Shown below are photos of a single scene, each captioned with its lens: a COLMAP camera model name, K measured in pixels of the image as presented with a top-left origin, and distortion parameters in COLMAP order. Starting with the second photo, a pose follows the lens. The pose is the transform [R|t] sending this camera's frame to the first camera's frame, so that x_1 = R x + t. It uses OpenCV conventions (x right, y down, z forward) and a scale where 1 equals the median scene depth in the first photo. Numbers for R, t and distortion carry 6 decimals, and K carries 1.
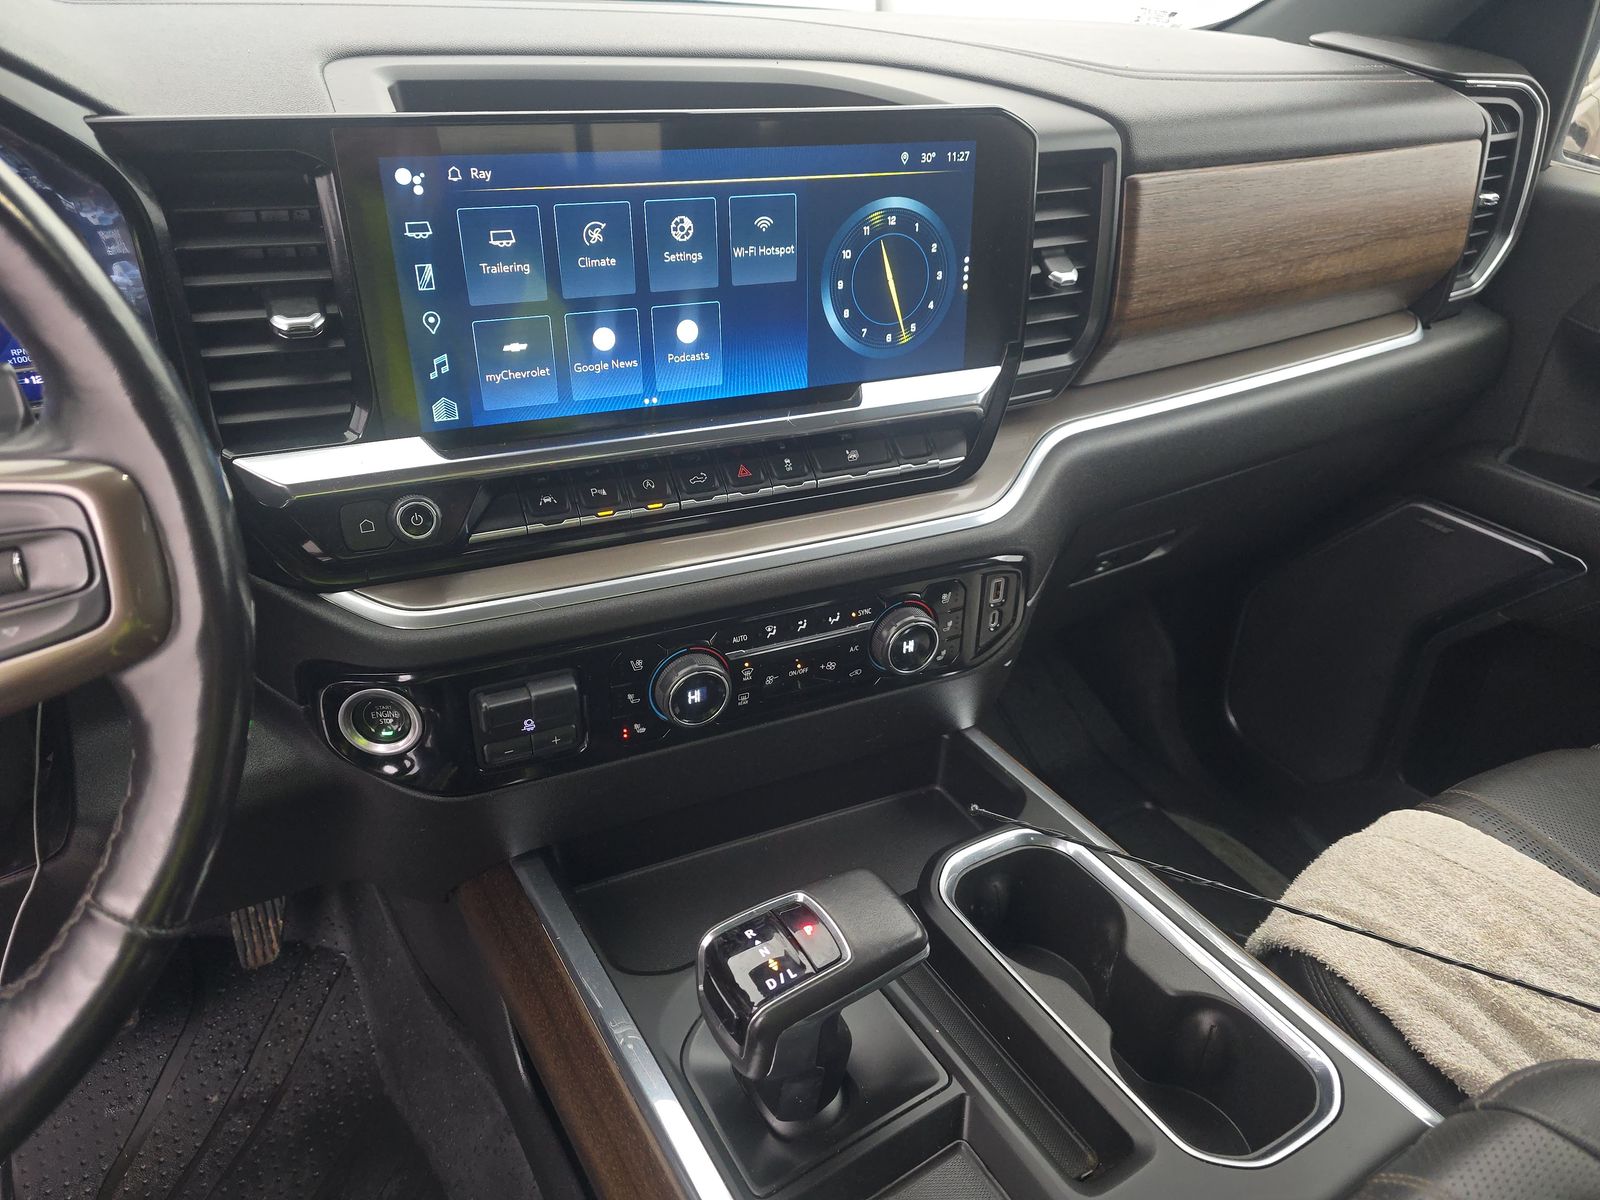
lens RADIAL K [[1082.8, 0, 789.7], [0, 1082.8, 604.1], [0, 0, 1]] dist [0.025515, -0.022867]
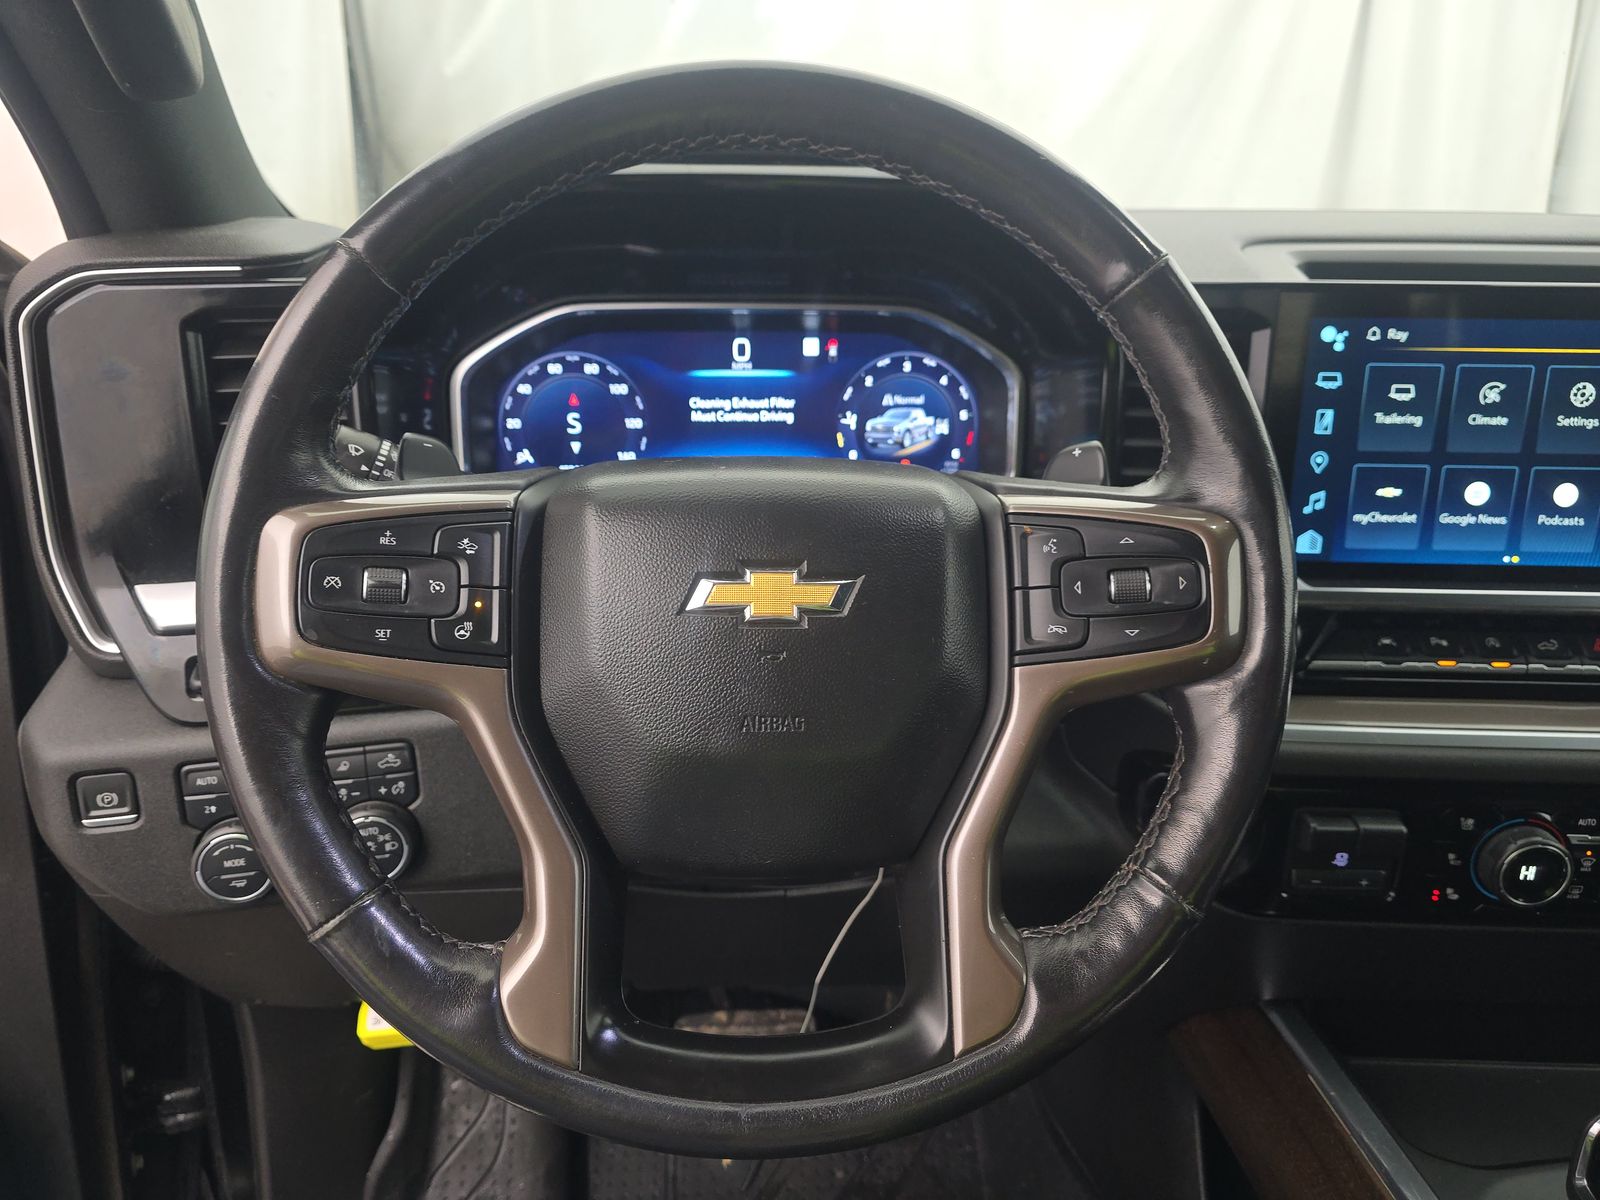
lens RADIAL K [[1082.8, 0, 794.2], [0, 1082.8, 592.3], [0, 0, 1]] dist [0.025515, -0.022867]
pose [[0.895061, 0.119387, -0.429666, -0.297068], [-0.205472, 0.965537, -0.159747, 0.141170], [0.395787, 0.231268, 0.888745, -0.140719]]
